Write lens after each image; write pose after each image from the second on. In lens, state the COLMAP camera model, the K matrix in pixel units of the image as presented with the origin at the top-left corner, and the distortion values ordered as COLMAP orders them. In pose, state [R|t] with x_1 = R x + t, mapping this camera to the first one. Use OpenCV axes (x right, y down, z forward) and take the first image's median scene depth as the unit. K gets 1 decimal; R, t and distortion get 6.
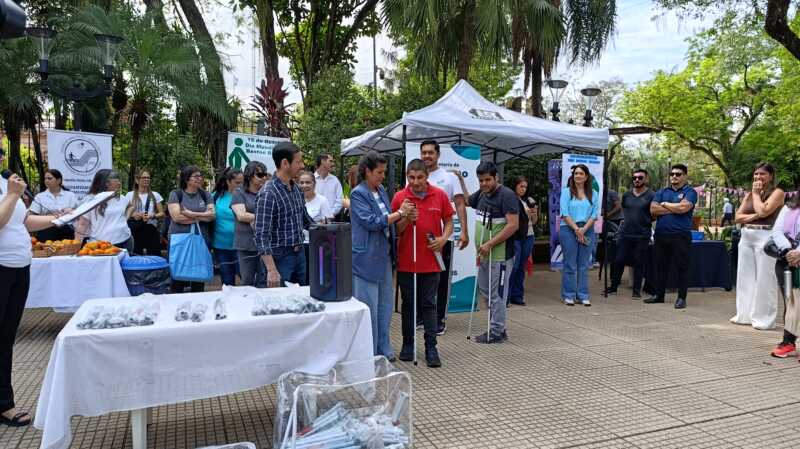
lens RADIAL K [[547.9, 0, 400.0], [0, 547.9, 224.5], [0, 0, 1]] dist [0.037687, -0.056804]
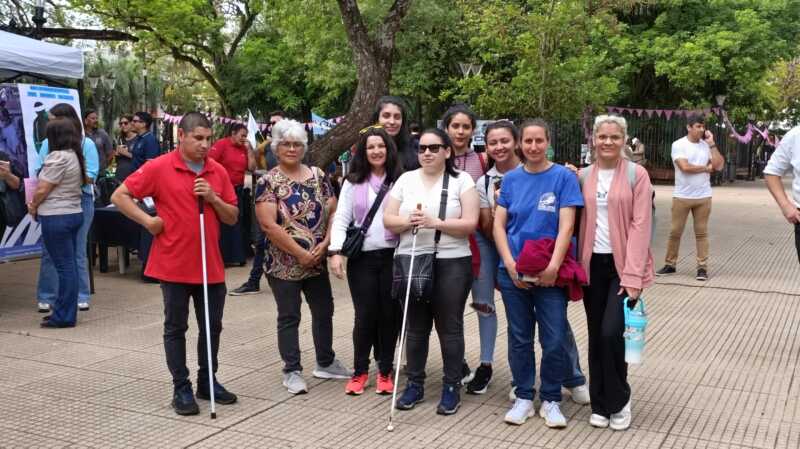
lens RADIAL K [[904.7, 0, 400.0], [0, 904.7, 224.5], [0, 0, 1]] dist [0.100423, -0.416304]
pose [[0.745559, -0.069319, 0.662824, -0.079183], [0.028831, 0.997000, 0.071837, -0.021897], [-0.665815, -0.034449, 0.745321, -0.097090]]
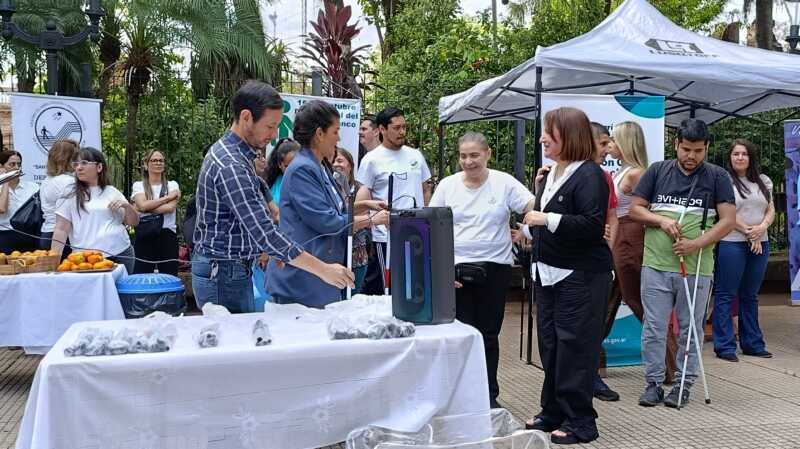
lens RADIAL K [[884.0, 0, 421.0], [0, 884.0, 223.9], [0, 0, 1]] dist [0.107126, -0.277836]
pose [[0.991237, -0.012353, -0.131515, 0.004337], [0.009467, 0.999701, -0.022543, 0.015194], [0.131754, 0.021101, 0.991058, -0.020454]]
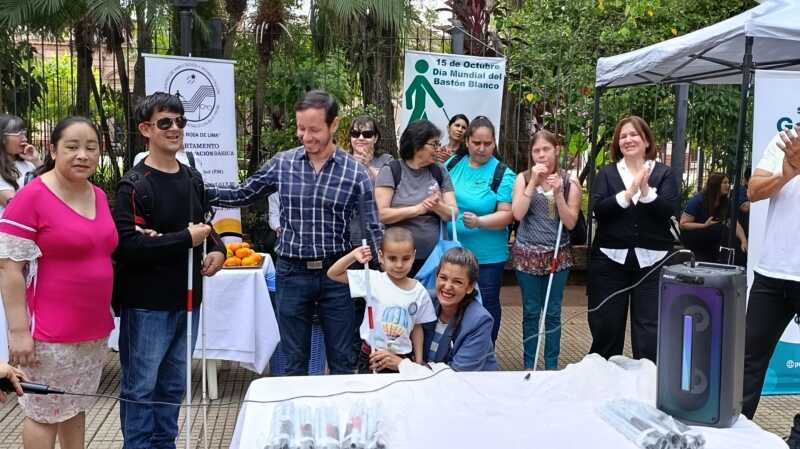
lens RADIAL K [[885.6, 0, 397.0], [0, 885.6, 235.6], [0, 0, 1]] dist [0.099880, -0.271096]
pose [[0.965739, 0.034553, -0.257206, -0.067723], [-0.019036, 0.997858, 0.062579, -0.027163], [0.258818, -0.055539, 0.964328, 0.052172]]
